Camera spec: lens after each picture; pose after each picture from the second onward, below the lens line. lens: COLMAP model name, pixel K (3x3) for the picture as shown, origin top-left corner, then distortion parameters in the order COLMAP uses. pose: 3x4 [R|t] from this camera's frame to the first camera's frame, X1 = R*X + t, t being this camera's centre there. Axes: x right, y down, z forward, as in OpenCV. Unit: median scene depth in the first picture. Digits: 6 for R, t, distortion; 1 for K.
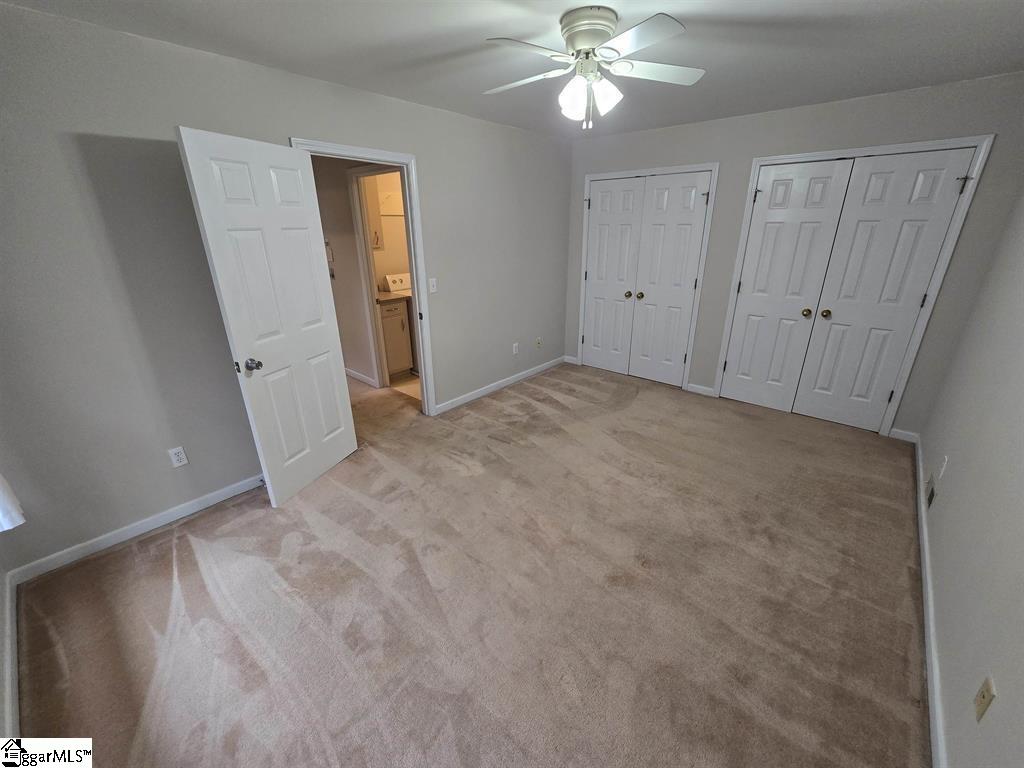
lens RADIAL K [[418.5, 0, 516.6], [0, 418.5, 382.8], [0, 0, 1]] dist [-0.001225, 0.000334]
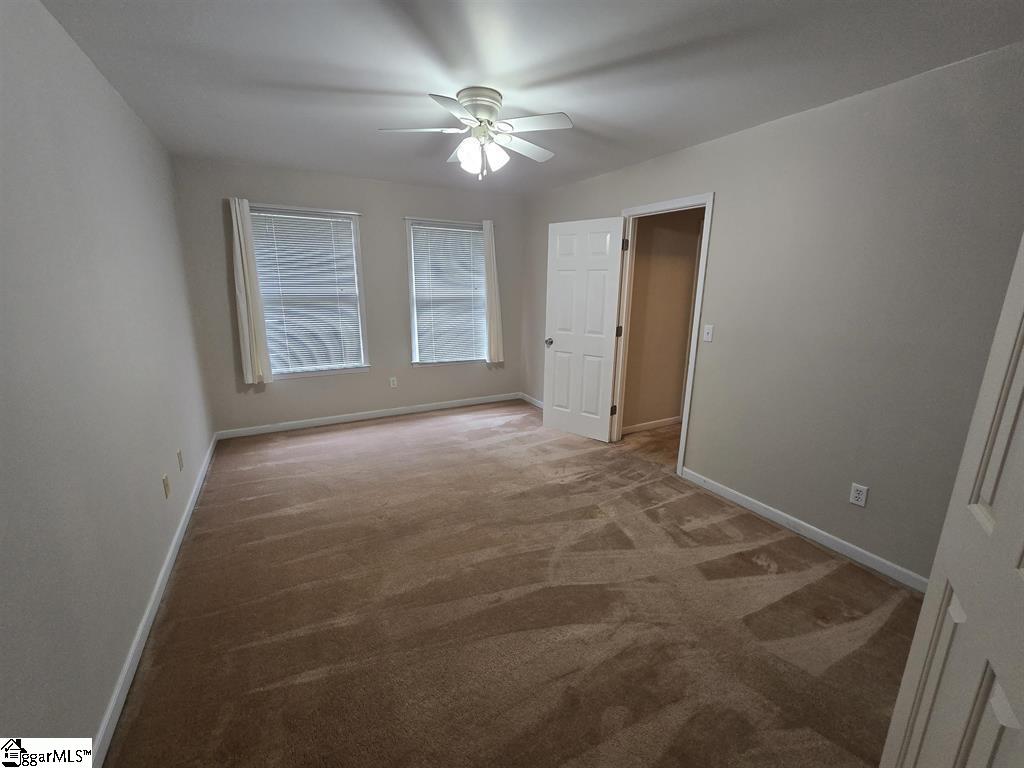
lens RADIAL K [[418.5, 0, 516.6], [0, 418.5, 382.8], [0, 0, 1]] dist [-0.001225, 0.000334]
pose [[-0.334744, 0.226874, -0.914590, 0.908877], [-0.336767, 0.877681, 0.340976, -0.370894], [0.880076, 0.422144, -0.217395, 1.083714]]
